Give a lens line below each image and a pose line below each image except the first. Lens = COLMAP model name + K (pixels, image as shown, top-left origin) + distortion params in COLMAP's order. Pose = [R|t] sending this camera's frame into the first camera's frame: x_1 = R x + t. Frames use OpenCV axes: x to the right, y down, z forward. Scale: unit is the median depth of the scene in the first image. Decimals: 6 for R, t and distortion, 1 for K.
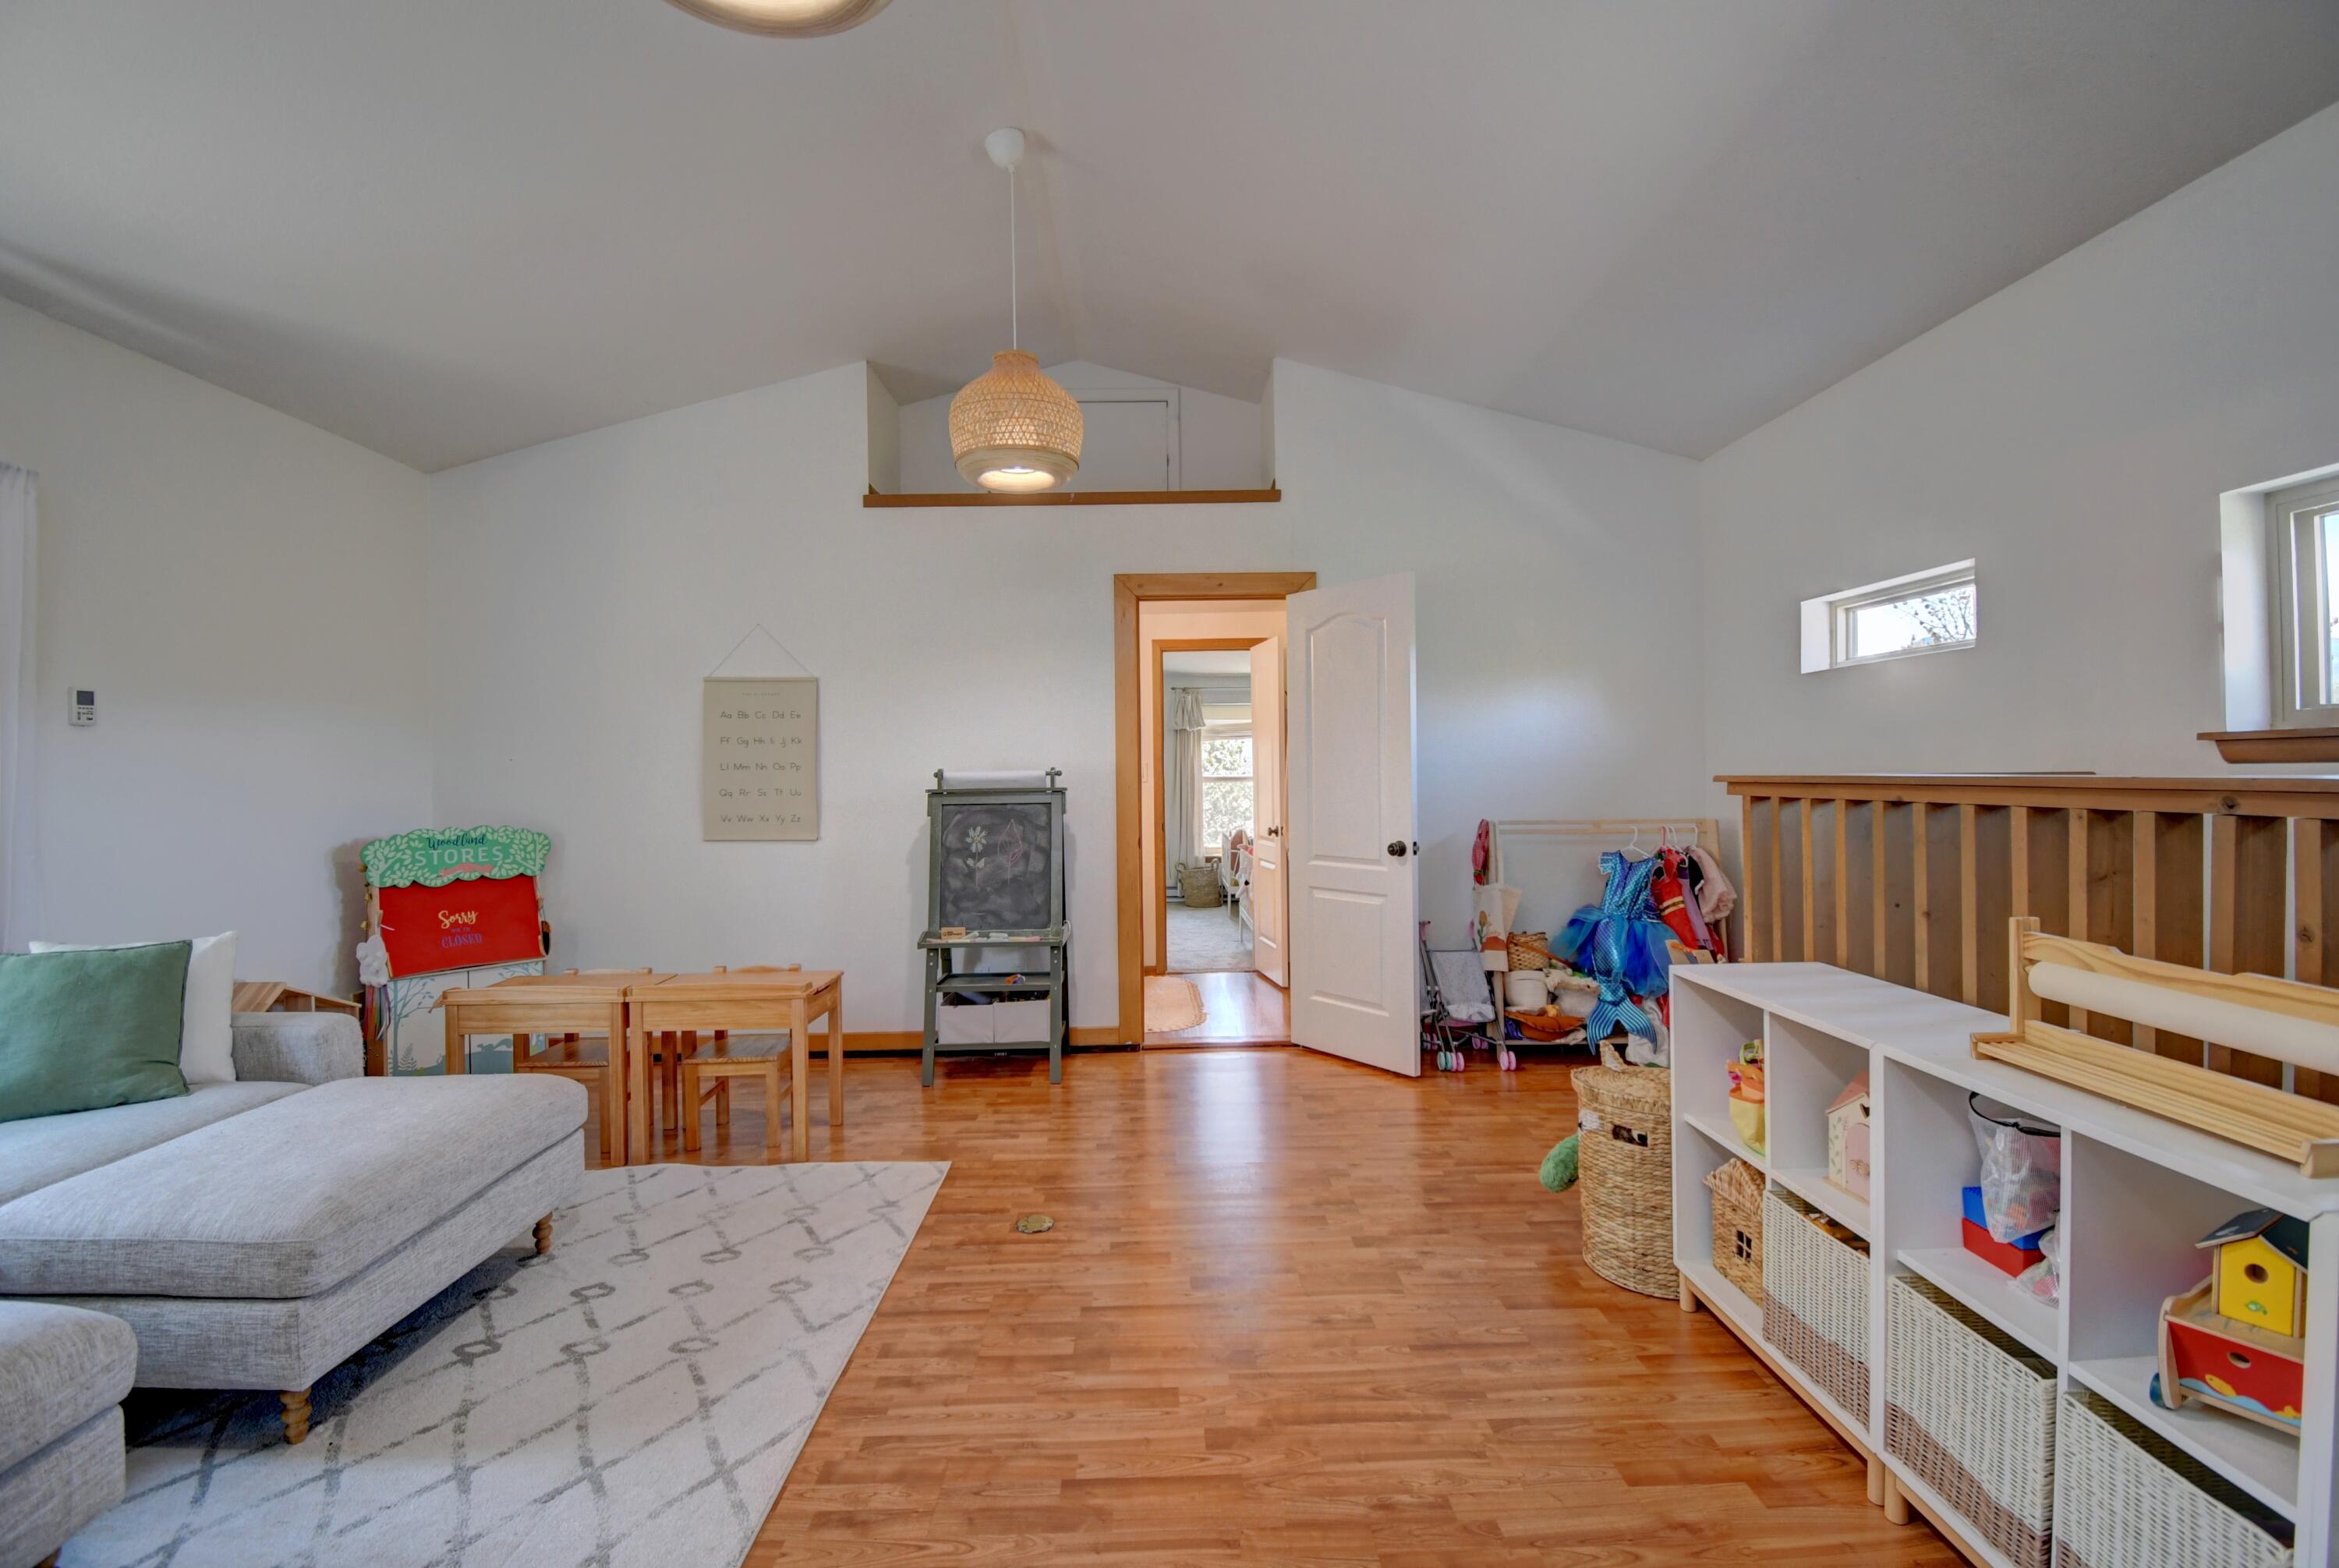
lens RADIAL K [[1051.7, 0, 1165.6], [0, 1051.7, 779.5], [0, 0, 1]] dist [-0.020005, -0.000477]
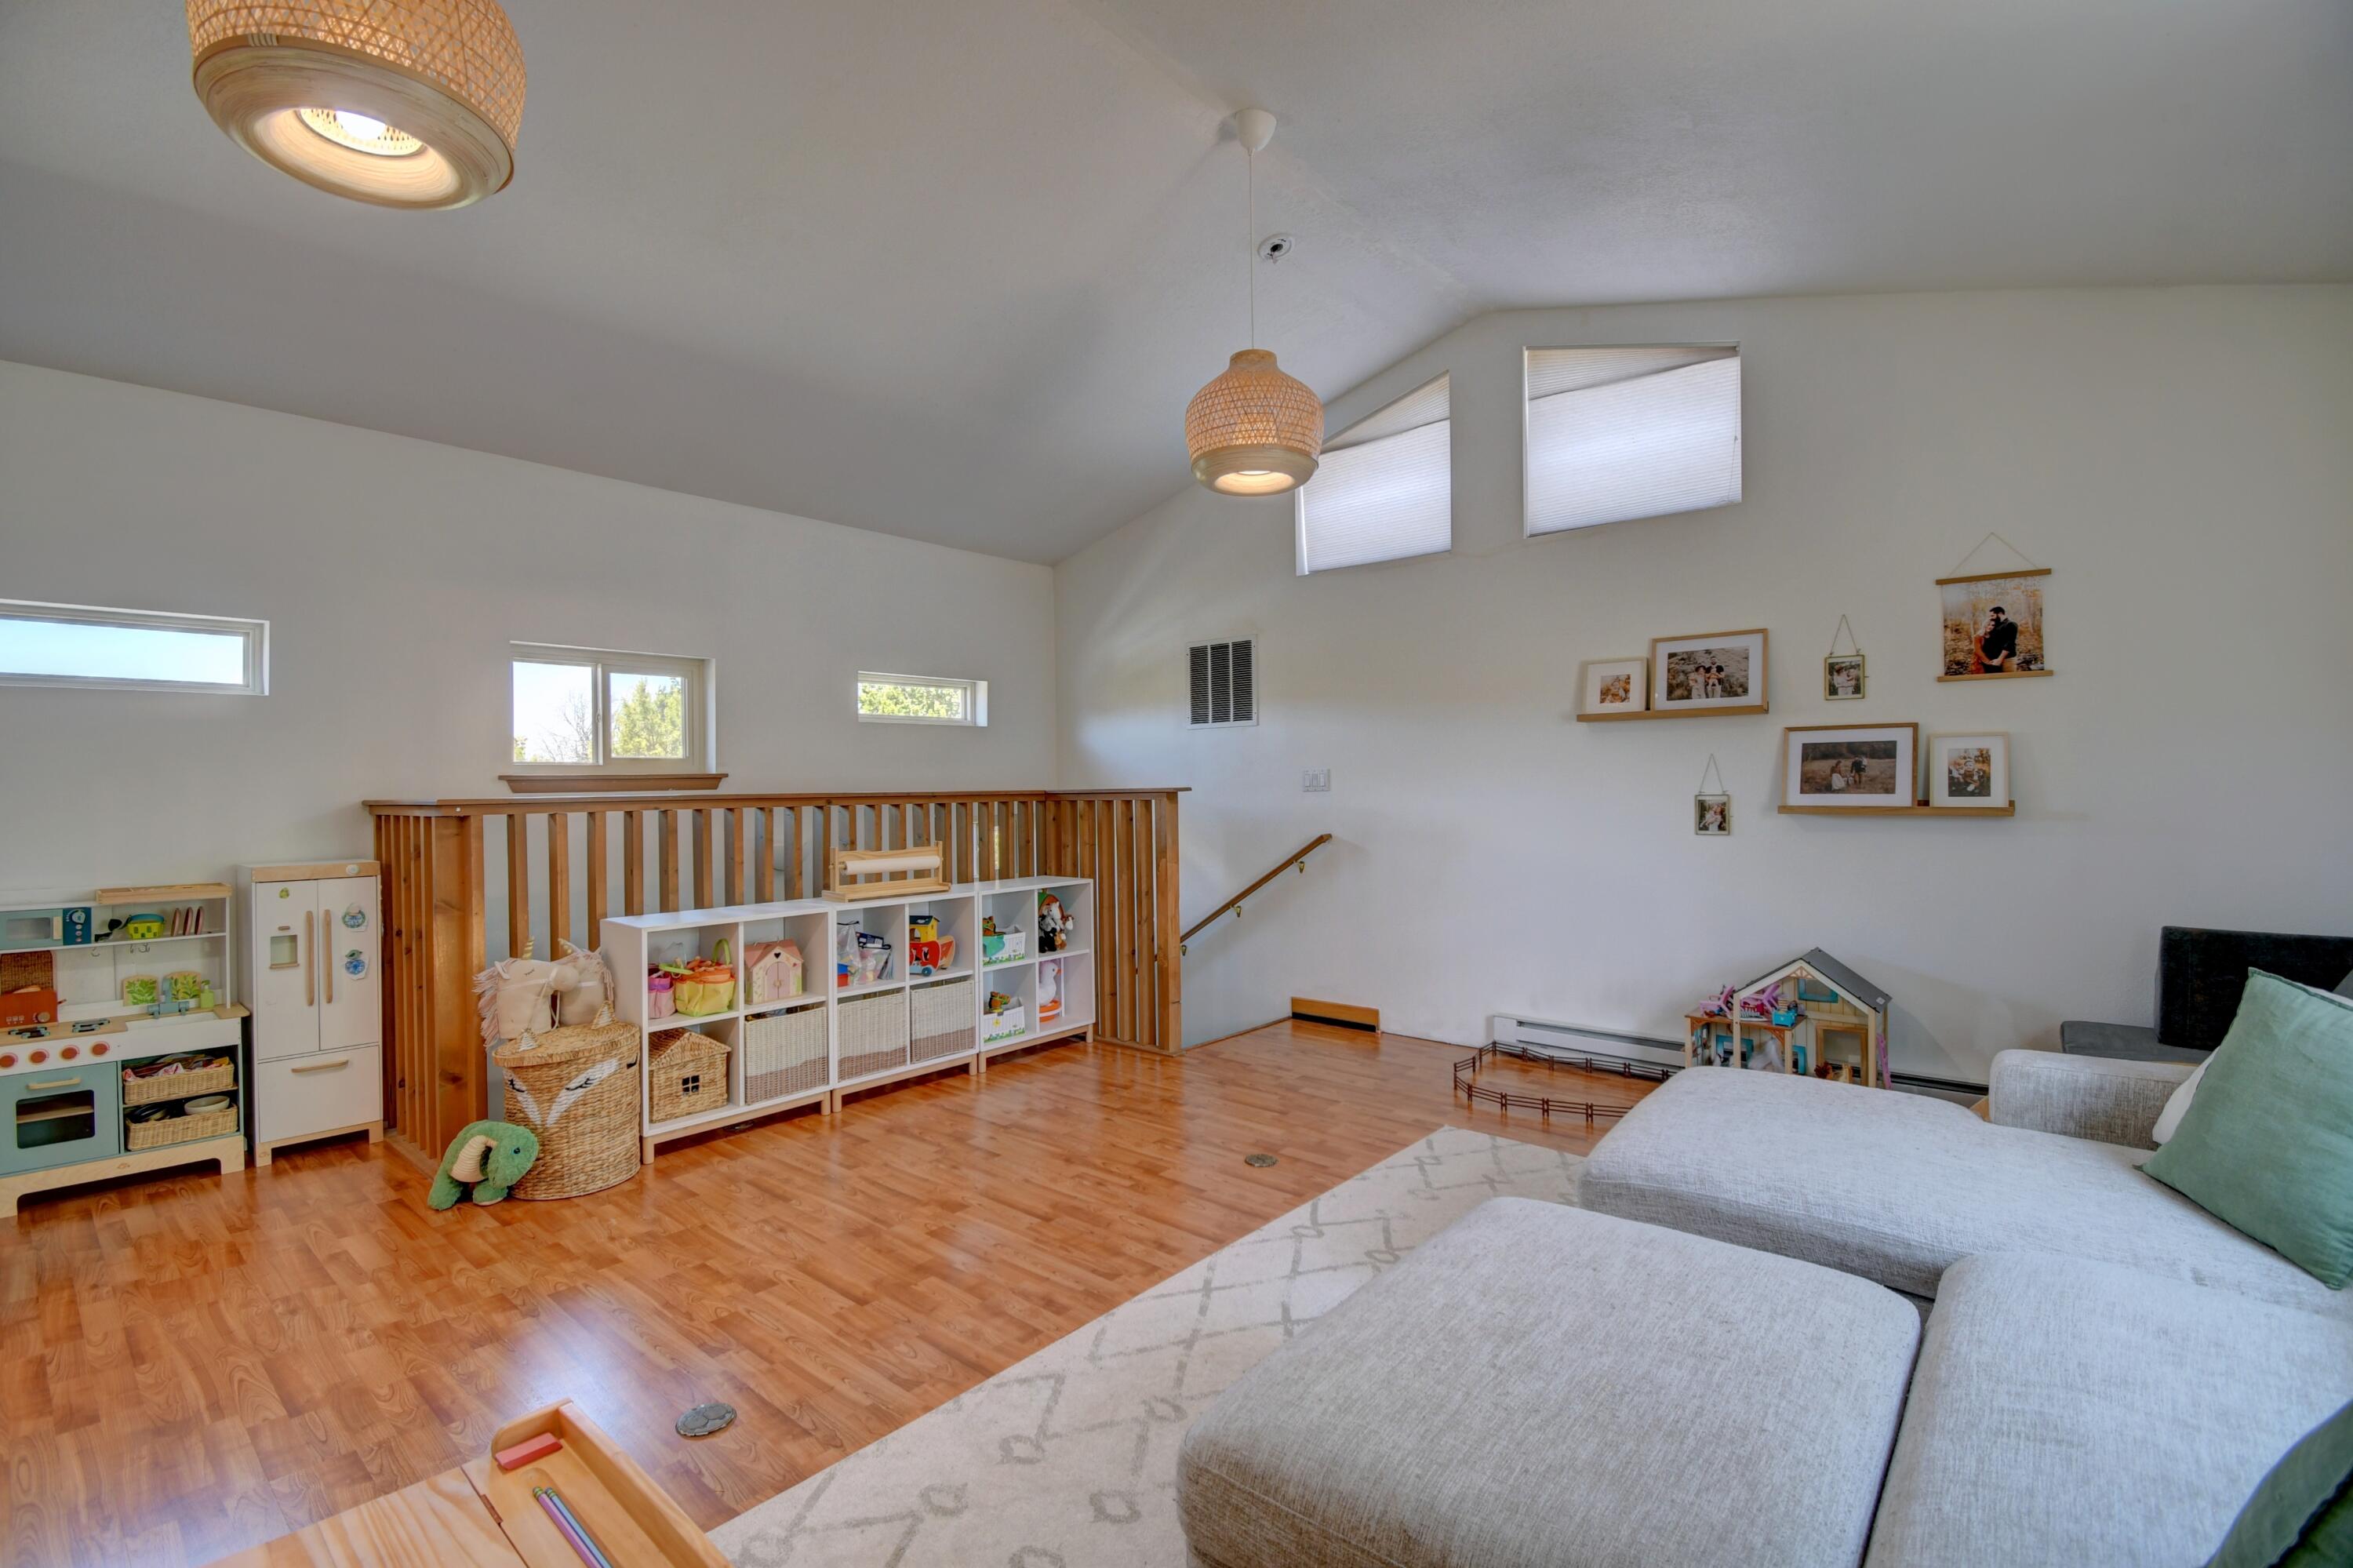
lens RADIAL K [[1043.0, 0, 1170.6], [0, 1043.0, 785.9], [0, 0, 1]] dist [0.000573, 0.000025]
pose [[-0.742463, 0.018126, 0.669642, -1.220309], [0.025319, 0.999679, 0.001012, -0.001227], [-0.669408, 0.017706, -0.742684, 1.884002]]
